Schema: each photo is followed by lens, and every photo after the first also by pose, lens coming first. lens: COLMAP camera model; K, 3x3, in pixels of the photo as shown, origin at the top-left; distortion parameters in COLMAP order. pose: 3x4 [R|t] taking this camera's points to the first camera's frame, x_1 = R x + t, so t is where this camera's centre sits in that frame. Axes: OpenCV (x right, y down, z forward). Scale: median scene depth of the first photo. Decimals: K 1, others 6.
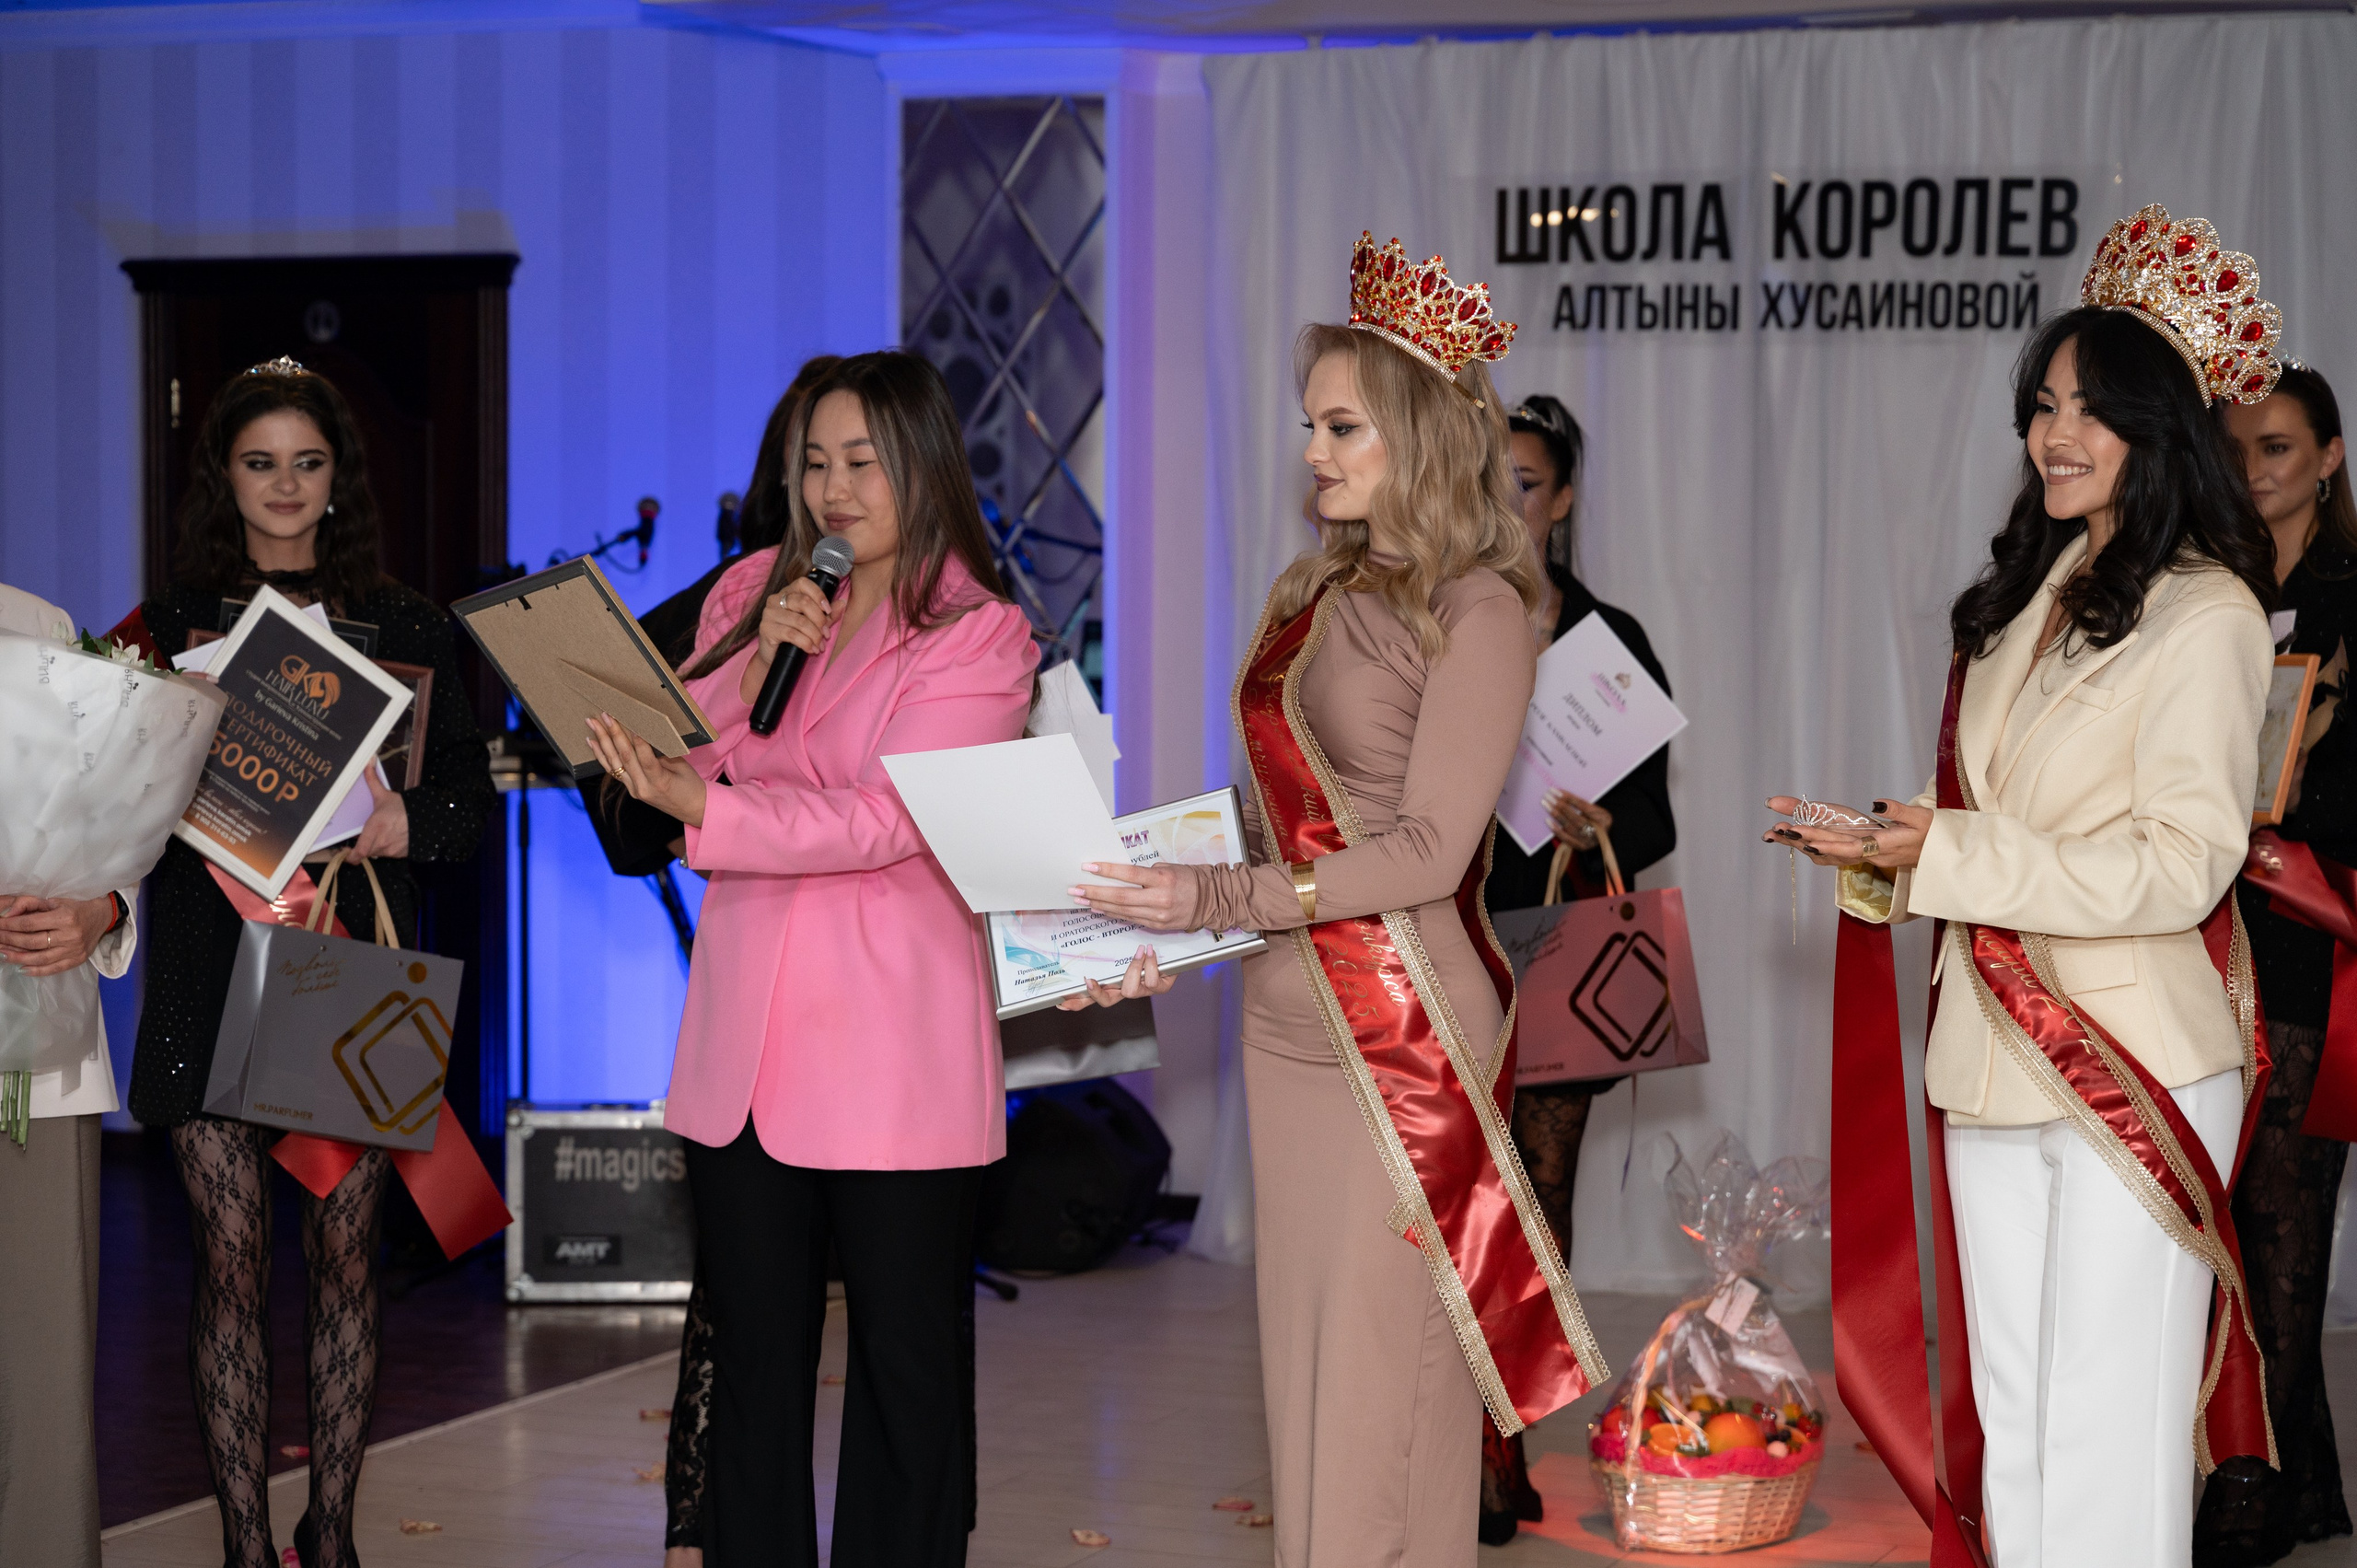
lens RADIAL K [[4802.5, 0, 1180.2], [0, 4802.5, 779.7], [0, 0, 1]] dist [-0.020633, -0.179038]
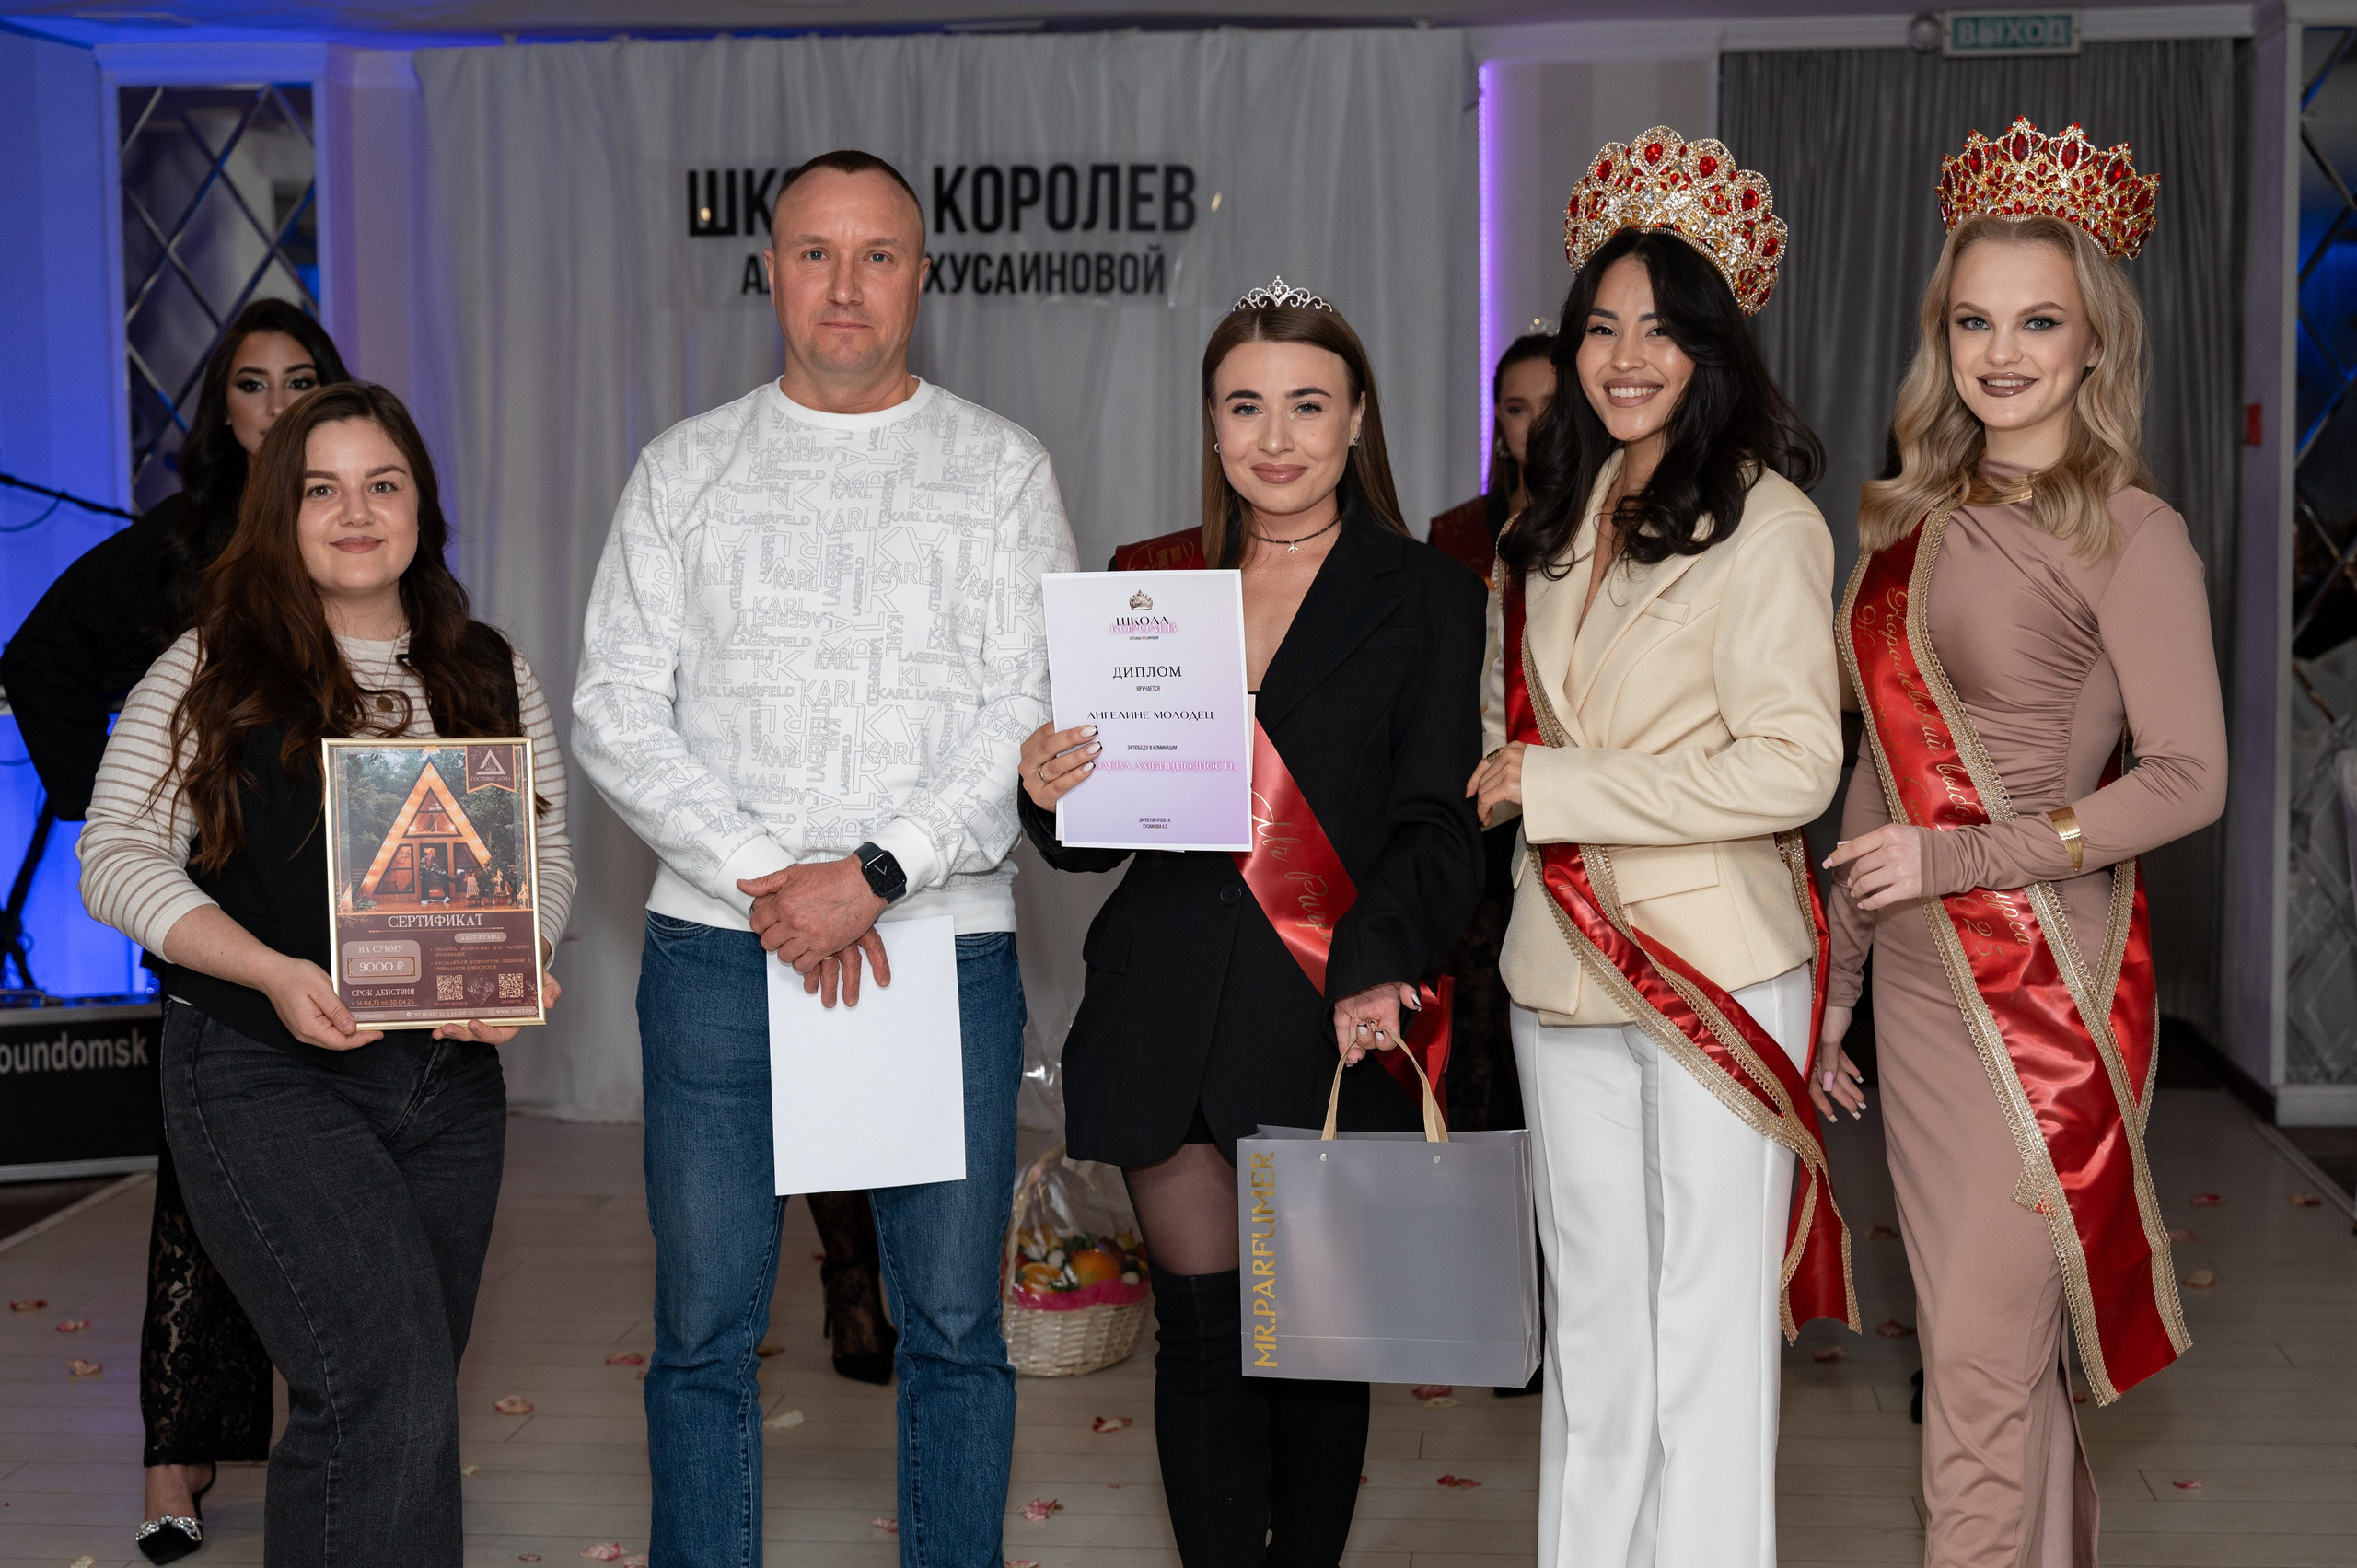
lens RADIAL K [[3581.5, 0, 1181.6], [0, 3581.5, 823.5], [0, 0, 1]] dist [-0.010141, -0.037914]
pose [[0.957239, -0.037228, 0.286893, -0.074285], [0.025119, 0.998636, 0.045775, -0.003595], [-0.288205, -0.036611, 0.956868, 0.146751]]
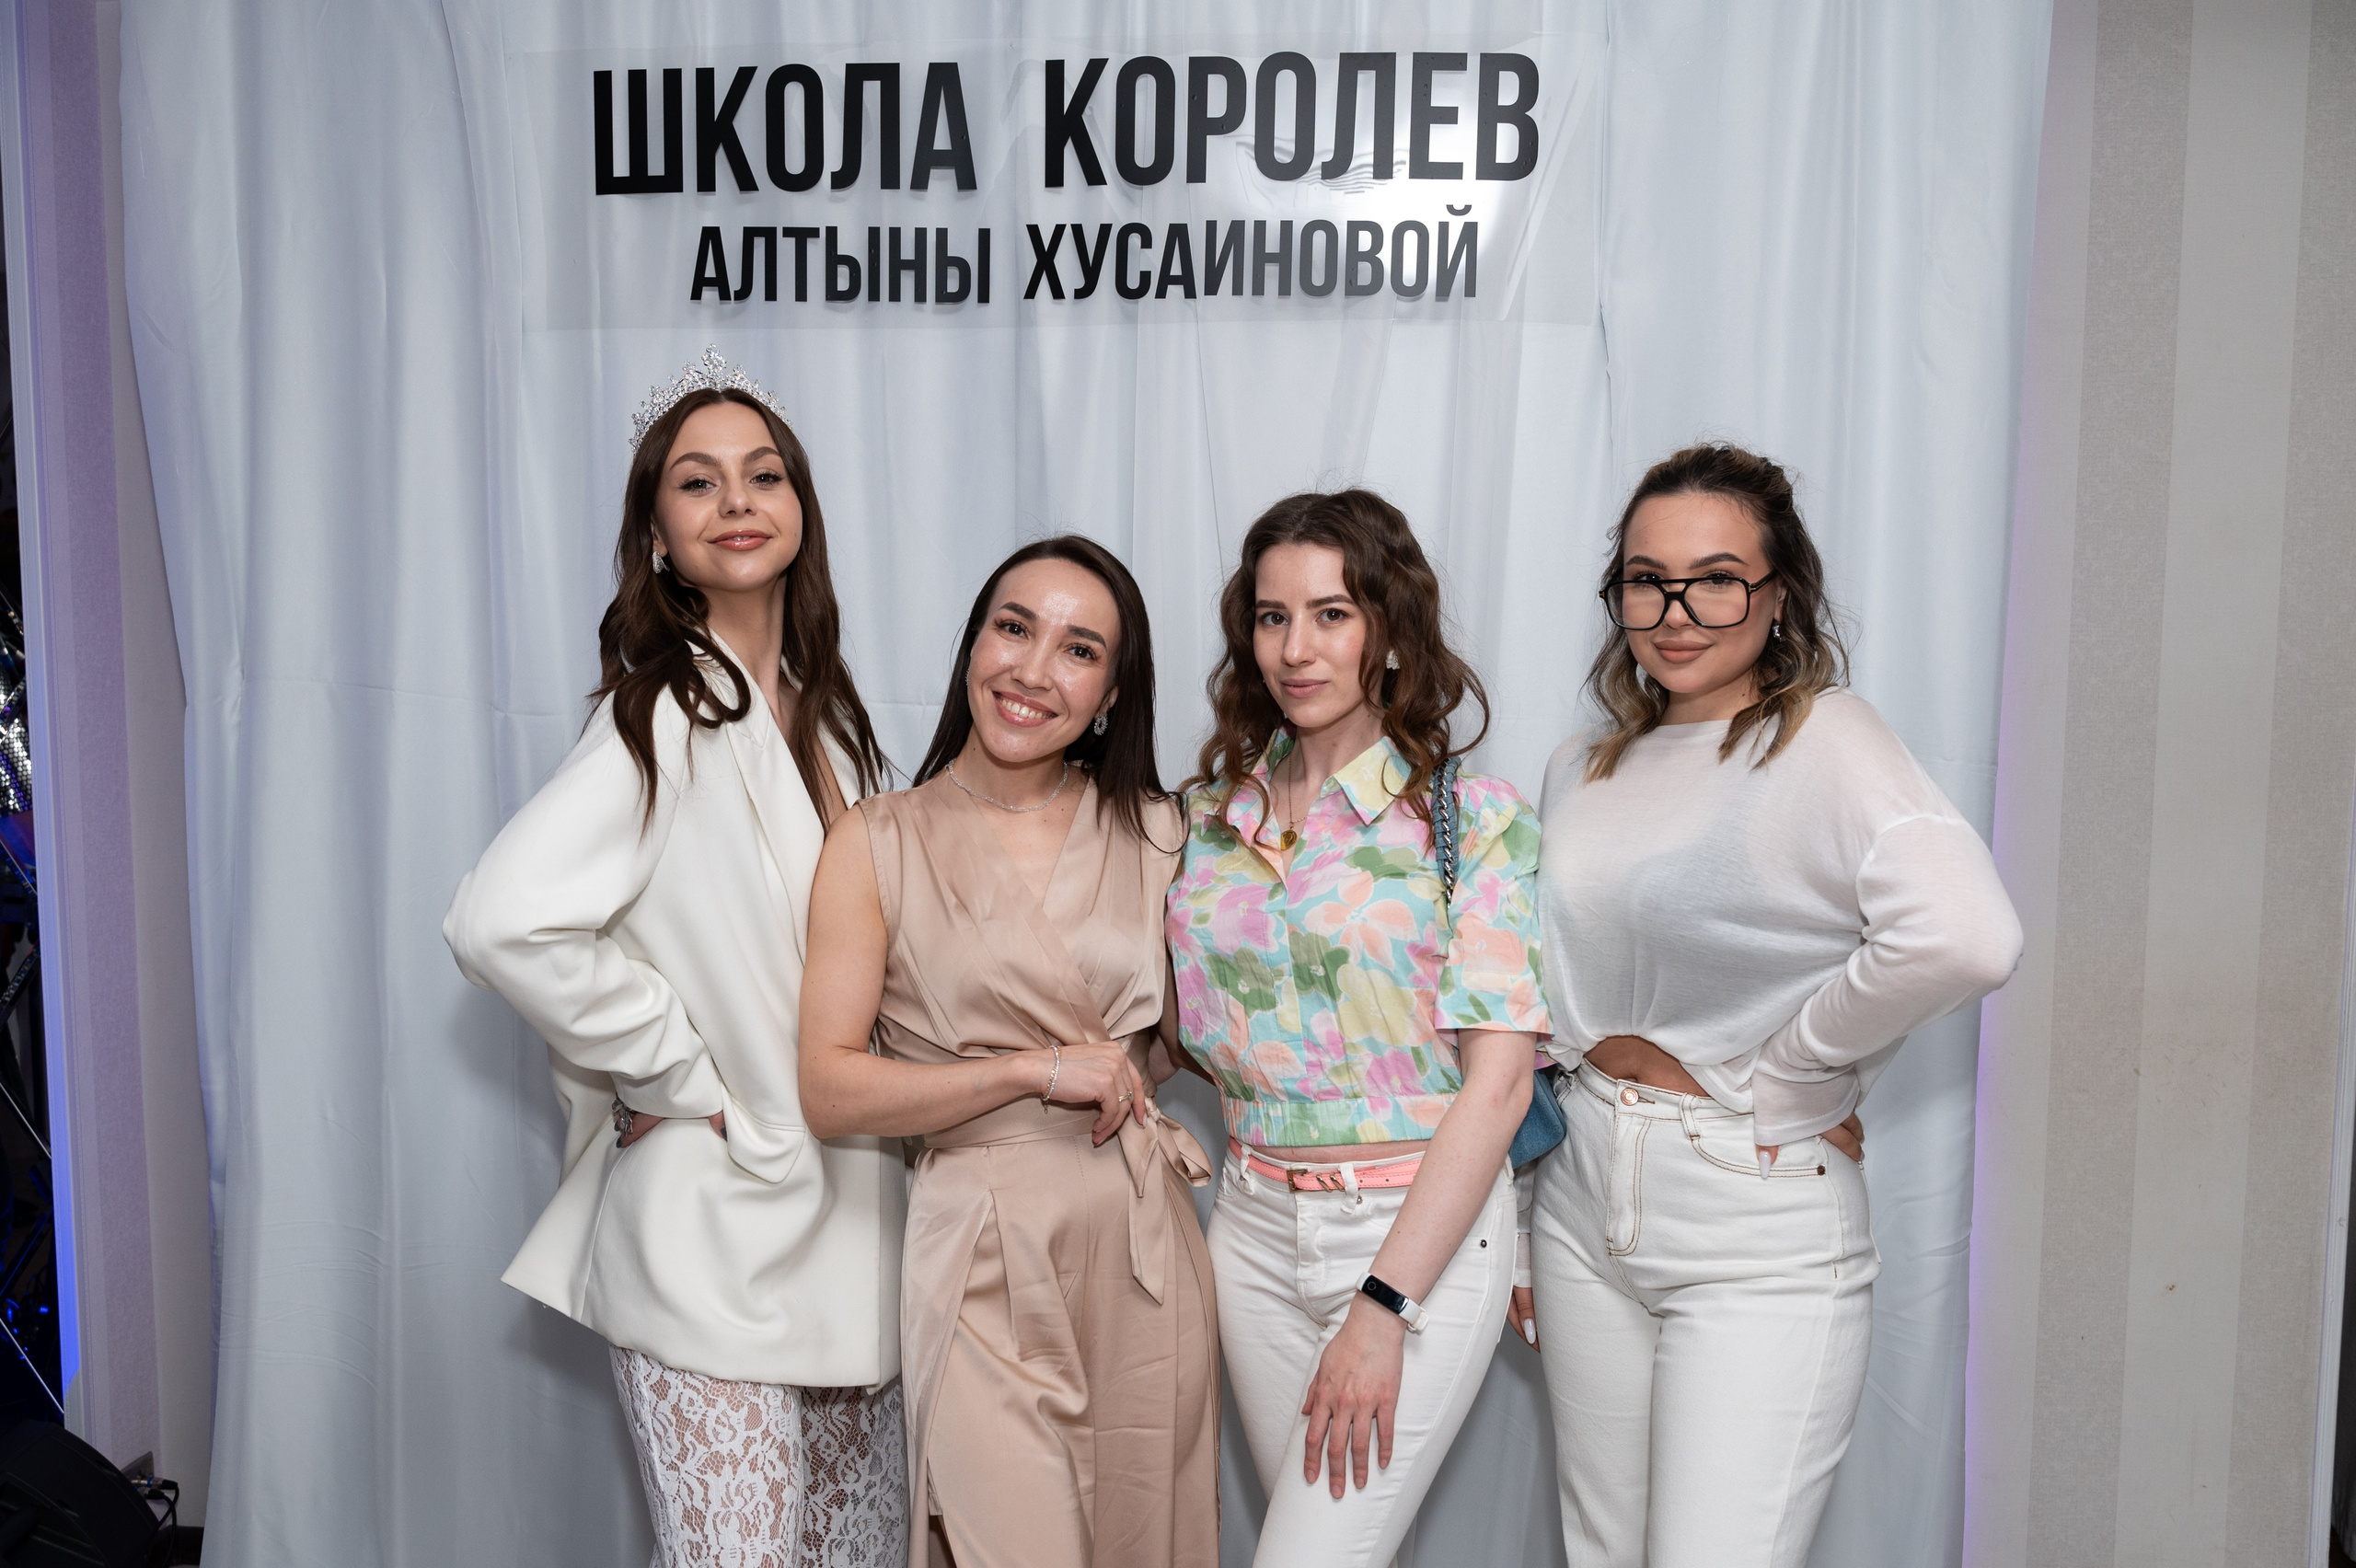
lens RADIAL K [[1891.9, 0, 1170.0], [0, 1891.9, 849.5], [0, 0, 1]] dist [0.002509, 0.001463]
pose [[0.957273, -0.026861, 0.287937, 0.066014], [0.015381, 0.998997, 0.042057, -0.032038], [-0.288778, -0.035831, 0.956725, 0.760617]]
